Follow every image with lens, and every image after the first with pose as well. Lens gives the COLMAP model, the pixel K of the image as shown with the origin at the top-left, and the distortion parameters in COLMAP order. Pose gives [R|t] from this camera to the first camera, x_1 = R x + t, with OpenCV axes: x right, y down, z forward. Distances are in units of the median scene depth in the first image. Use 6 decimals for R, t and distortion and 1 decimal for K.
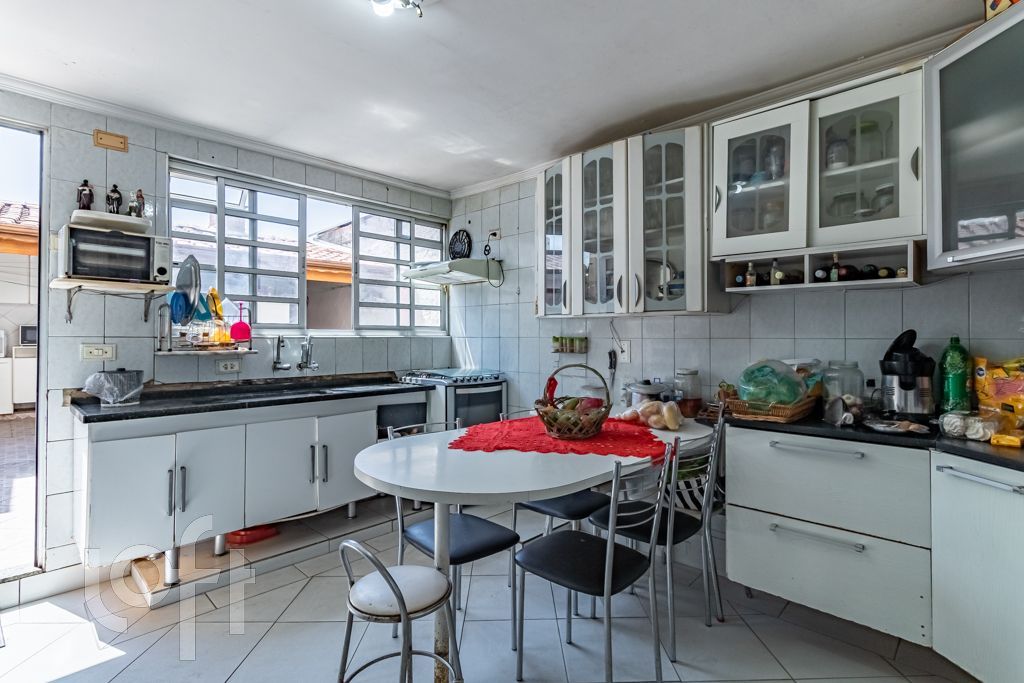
lens RADIAL K [[494.8, 0, 512.0], [0, 494.8, 341.5], [0, 0, 1]] dist [-0.000940, 0.000501]
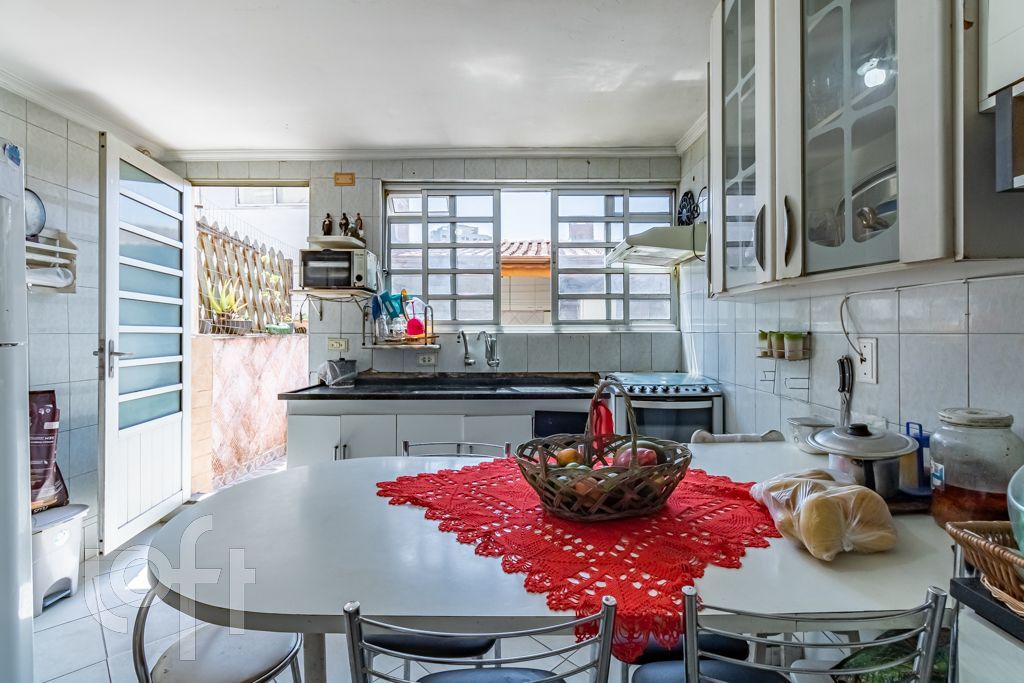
lens RADIAL K [[470.8, 0, 523.7], [0, 470.8, 337.3], [0, 0, 1]] dist [0.000219, 0.001050]
pose [[0.692896, 0.004136, -0.721026, 0.316464], [-0.004098, 0.999990, 0.001798, -0.002092], [0.721026, 0.001709, 0.692906, 0.406136]]
